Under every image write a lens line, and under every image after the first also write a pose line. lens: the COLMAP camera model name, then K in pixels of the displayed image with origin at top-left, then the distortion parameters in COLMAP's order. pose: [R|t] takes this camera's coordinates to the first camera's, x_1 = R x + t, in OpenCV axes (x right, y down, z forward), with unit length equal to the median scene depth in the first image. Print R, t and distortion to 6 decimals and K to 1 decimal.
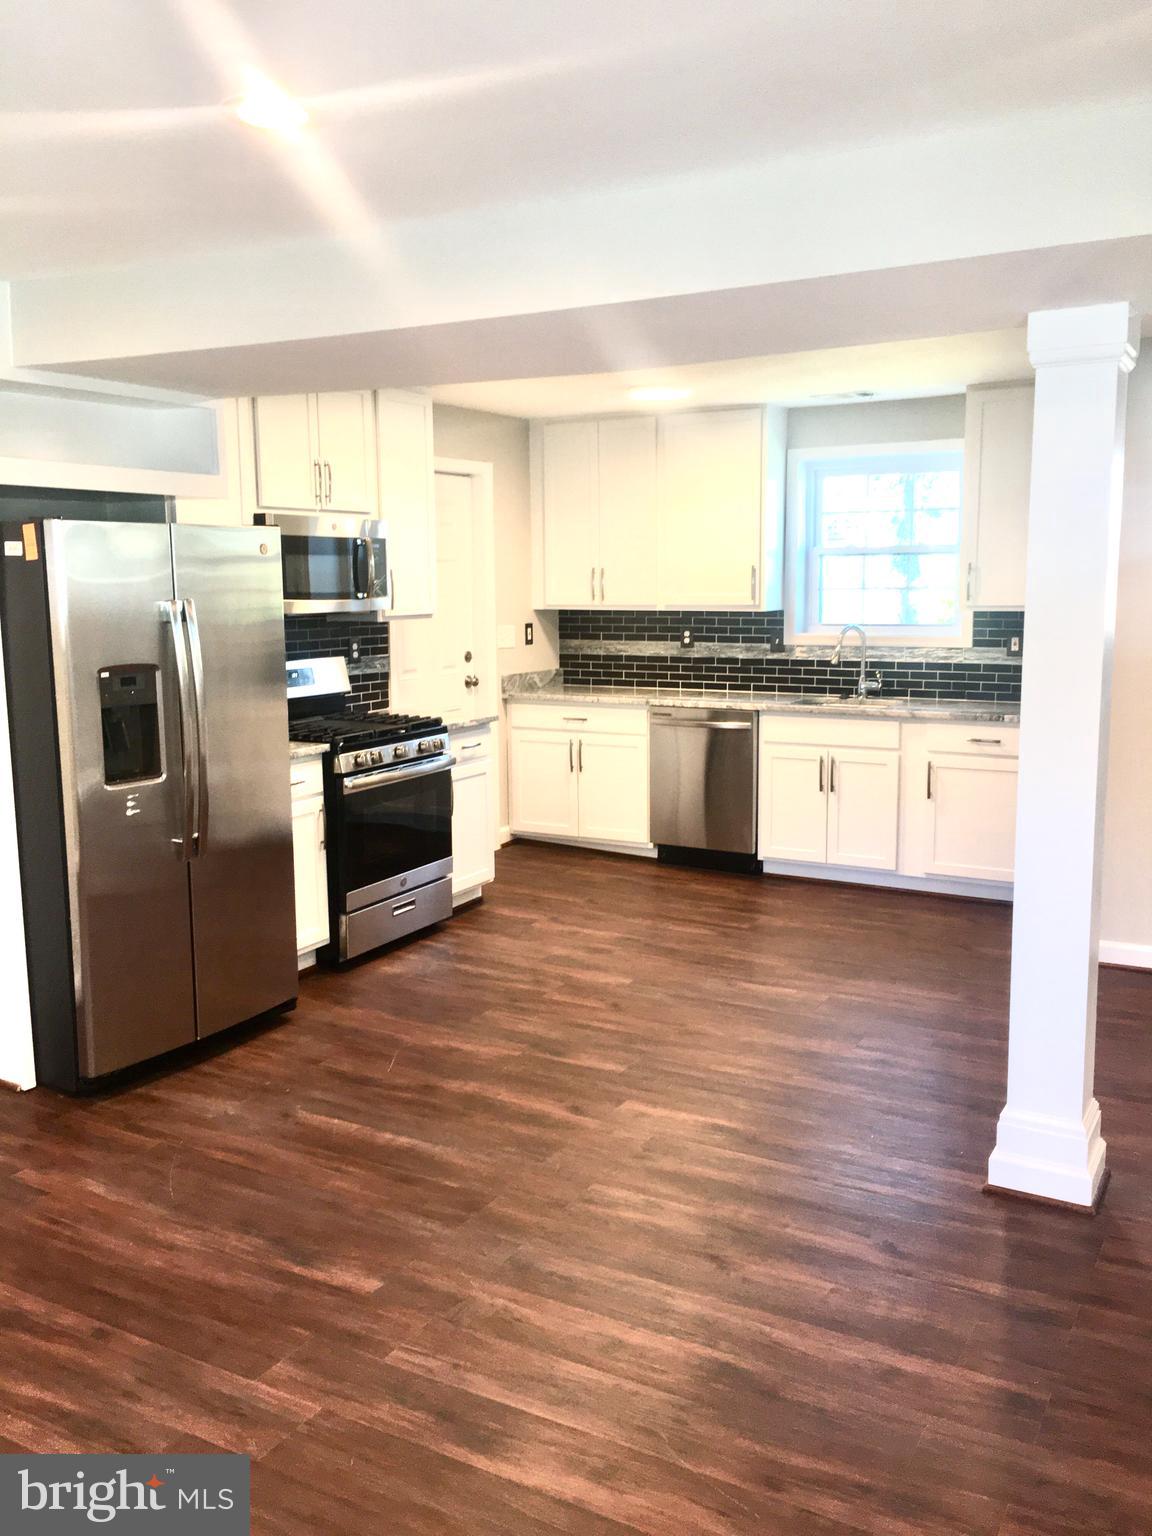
lens RADIAL K [[1313.2, 0, 576.0], [0, 1313.2, 768.0], [0, 0, 1]] dist [0.072358, -0.069702]
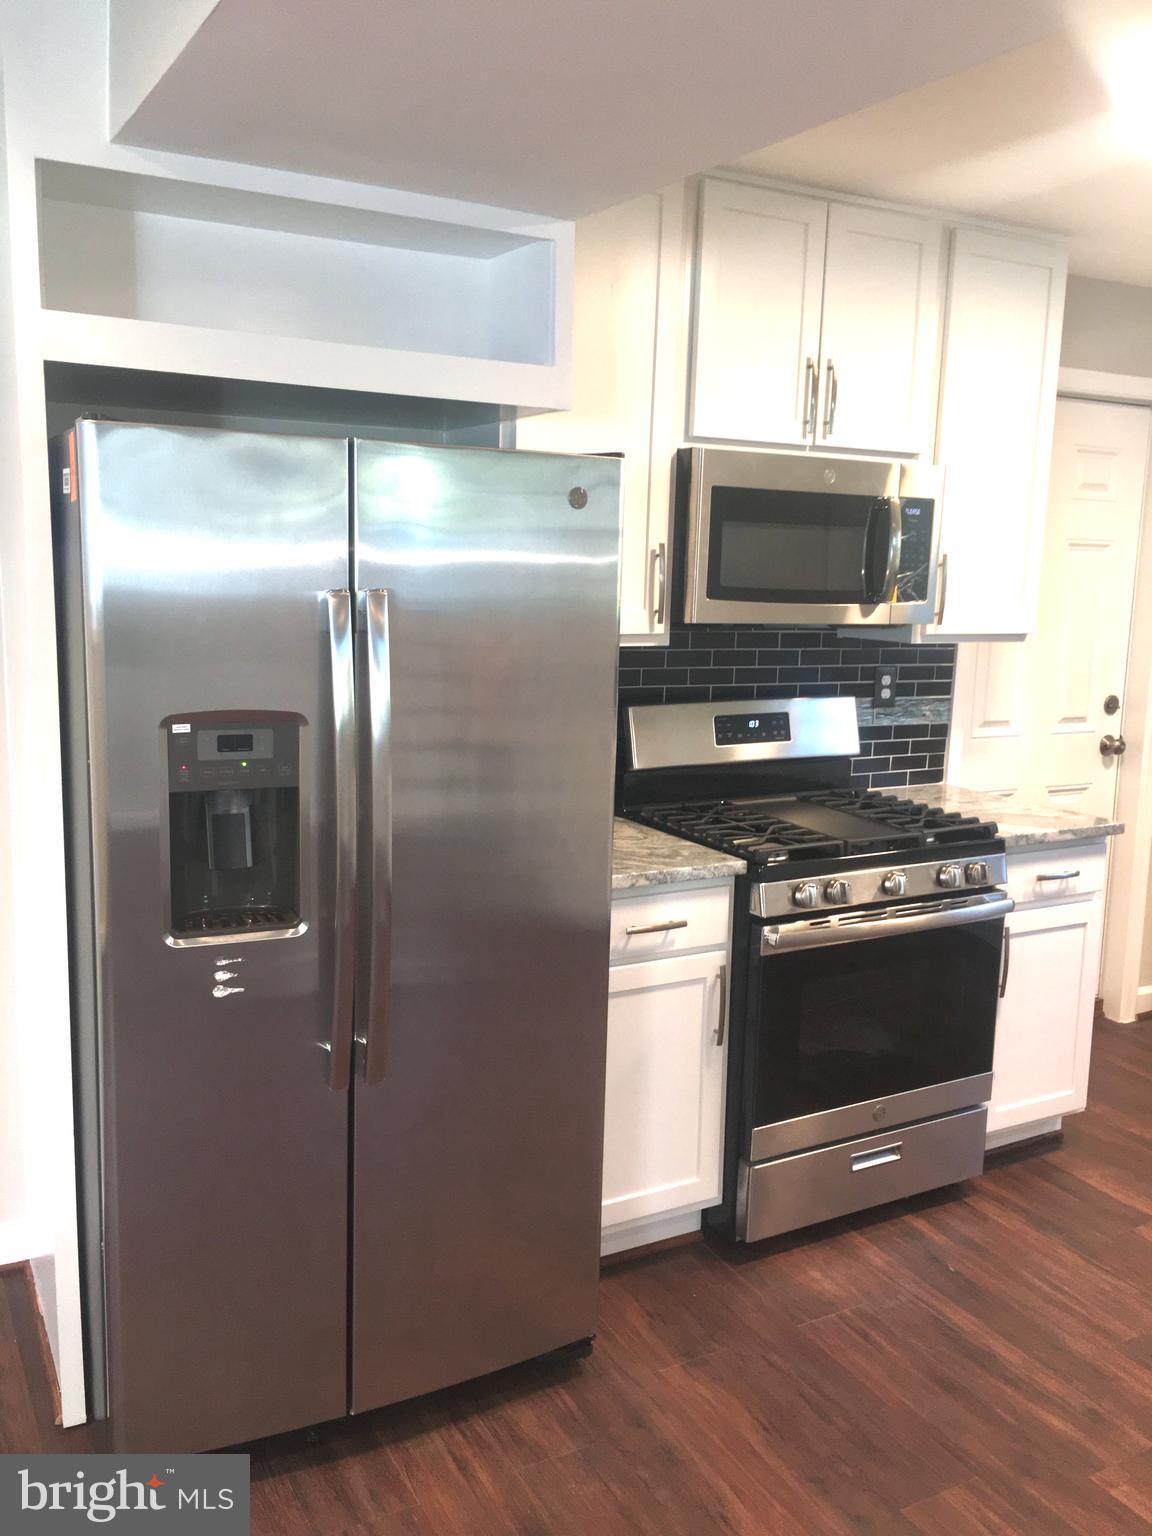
lens RADIAL K [[1313.2, 0, 576.0], [0, 1313.2, 768.0], [0, 0, 1]] dist [0.072358, -0.069702]
pose [[0.855331, 0.113039, -0.505600, 0.023062], [-0.111546, 0.993200, 0.033351, -0.056259], [0.505931, 0.027872, 0.862123, 0.400668]]
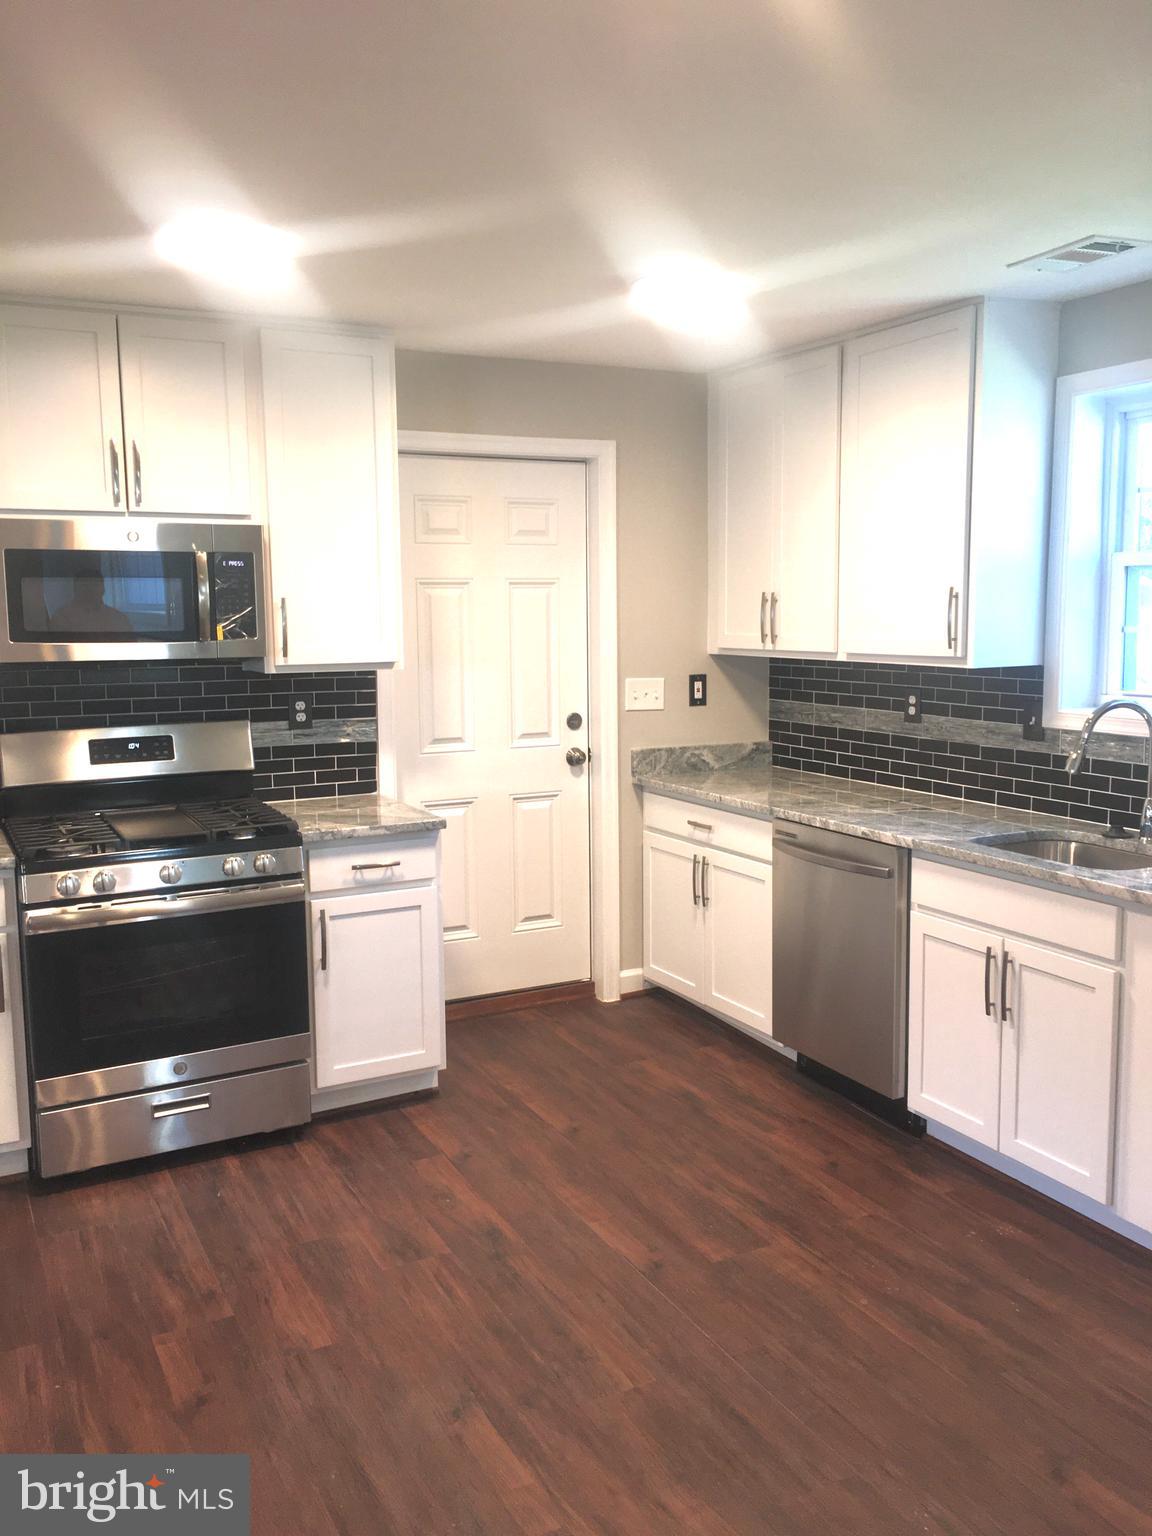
lens RADIAL K [[1313.2, 0, 576.0], [0, 1313.2, 768.0], [0, 0, 1]] dist [0.072358, -0.069702]
pose [[0.836356, 0.067970, -0.543957, 0.346417], [-0.077509, 0.996977, 0.005405, -0.074199], [0.542680, 0.037641, 0.839096, 0.485674]]
